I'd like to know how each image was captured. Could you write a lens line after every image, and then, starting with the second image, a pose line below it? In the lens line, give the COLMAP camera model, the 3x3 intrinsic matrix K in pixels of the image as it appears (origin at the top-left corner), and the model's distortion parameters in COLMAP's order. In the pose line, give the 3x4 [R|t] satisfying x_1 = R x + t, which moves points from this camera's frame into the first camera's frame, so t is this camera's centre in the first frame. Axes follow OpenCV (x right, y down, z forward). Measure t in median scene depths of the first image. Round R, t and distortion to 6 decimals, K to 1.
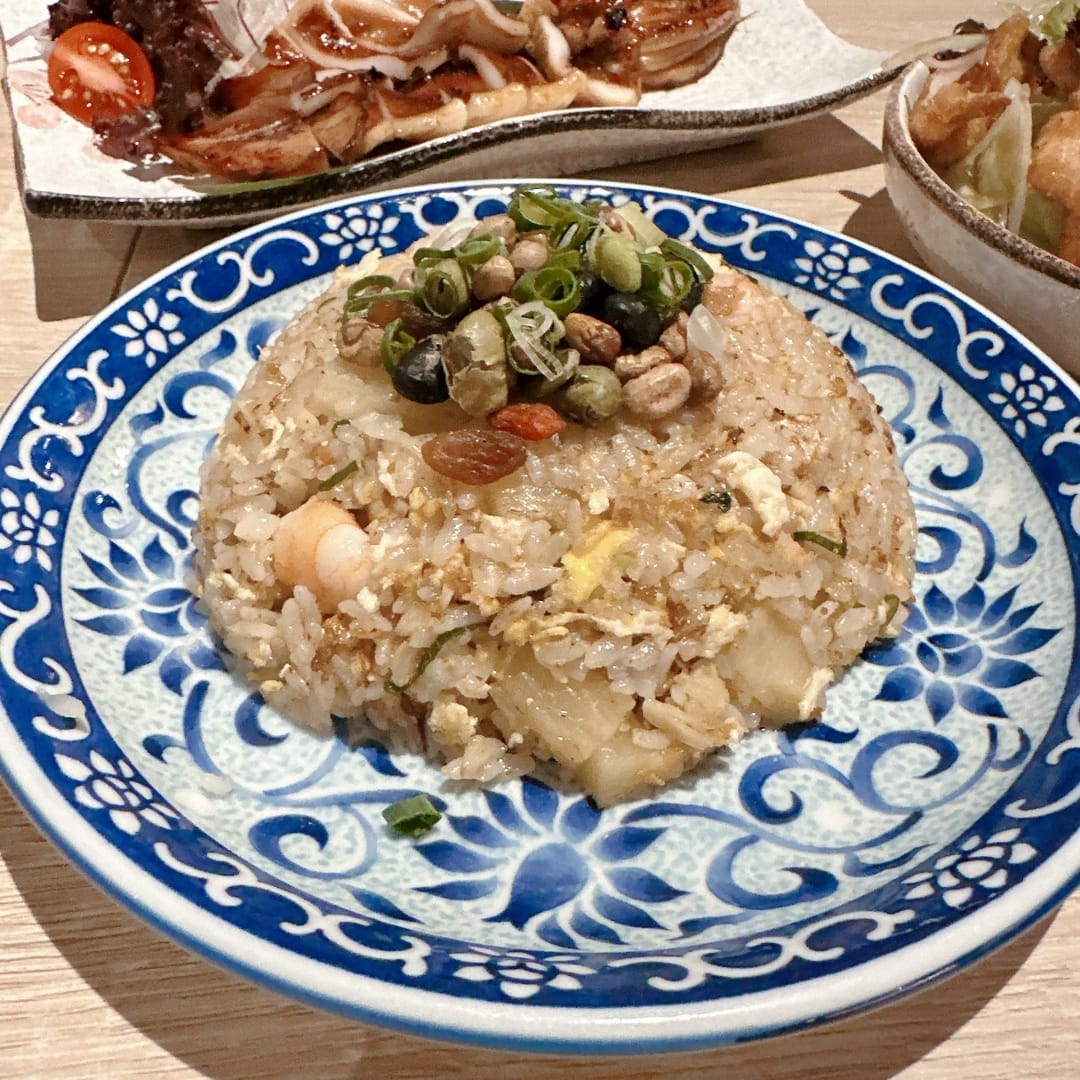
lens RADIAL K [[1151.2, 0, 440.4], [0, 1151.2, 584.7], [0, 0, 1]] dist [0.010018, 0.009770]
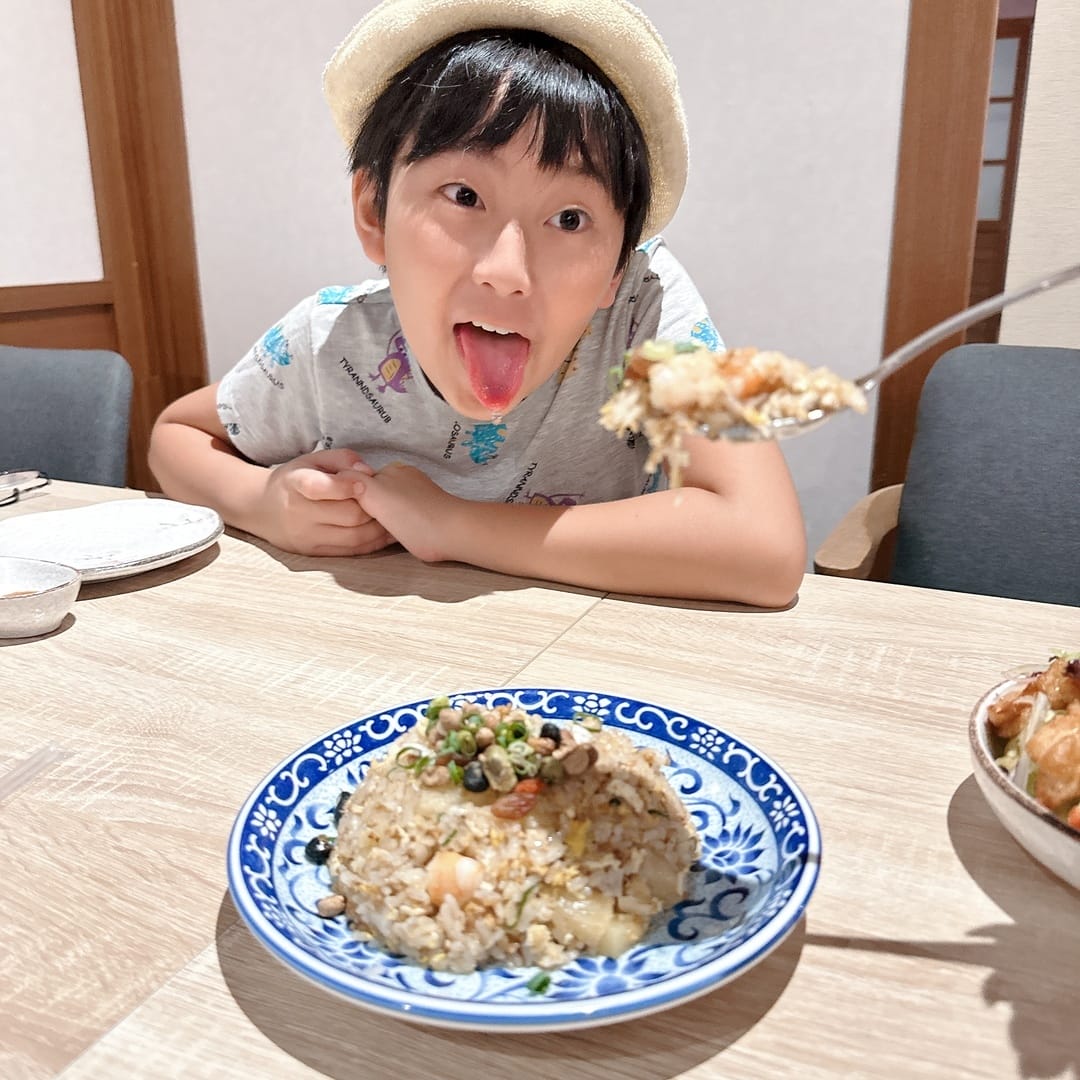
lens RADIAL K [[1202.6, 0, 540.0], [0, 1202.6, 540.0], [0, 0, 1]] dist [-0.012374, -0.078592]
pose [[0.898977, -0.157771, 0.408593, -0.563660], [0.327760, 0.861131, -0.388621, 0.257314], [-0.290540, 0.483282, 0.825848, -0.831465]]
